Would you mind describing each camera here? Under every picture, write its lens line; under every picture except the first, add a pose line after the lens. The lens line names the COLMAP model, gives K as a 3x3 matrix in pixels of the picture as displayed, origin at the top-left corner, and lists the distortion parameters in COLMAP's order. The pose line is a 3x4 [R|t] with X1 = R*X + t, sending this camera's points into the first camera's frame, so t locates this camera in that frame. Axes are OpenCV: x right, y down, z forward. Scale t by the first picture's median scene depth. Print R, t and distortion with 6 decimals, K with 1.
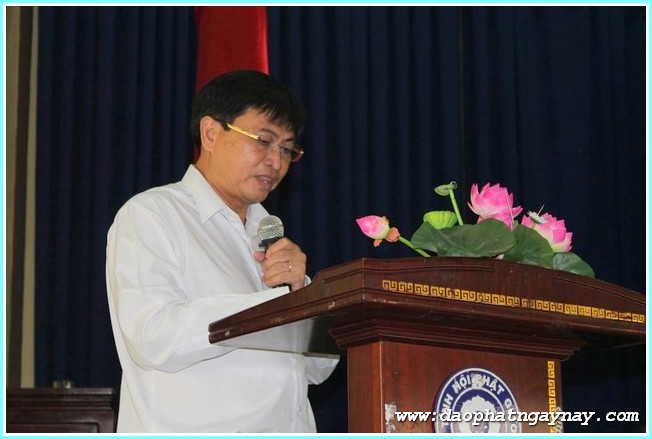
lens RADIAL K [[1552.2, 0, 327.6], [0, 1552.2, 218.7], [0, 0, 1]] dist [0.071655, 0.000000]
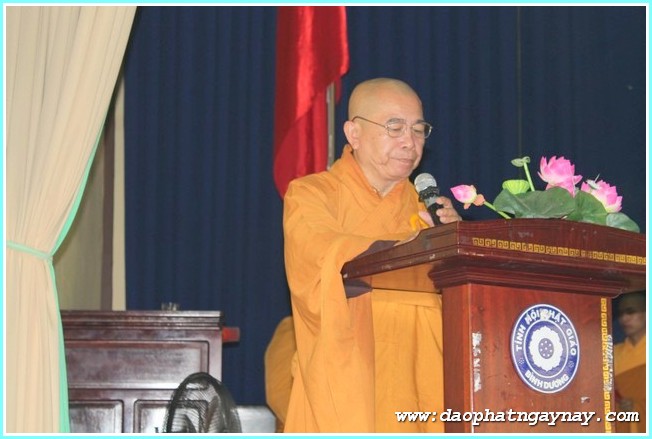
lens RADIAL K [[1552.2, 0, 324.3], [0, 1552.2, 220.0], [0, 0, 1]] dist [0.071655, 0.000000]
pose [[0.999498, 0.002015, -0.031617, -0.043075], [-0.000196, 0.998350, 0.057429, -0.044907], [0.031680, -0.057393, 0.997849, -0.261522]]
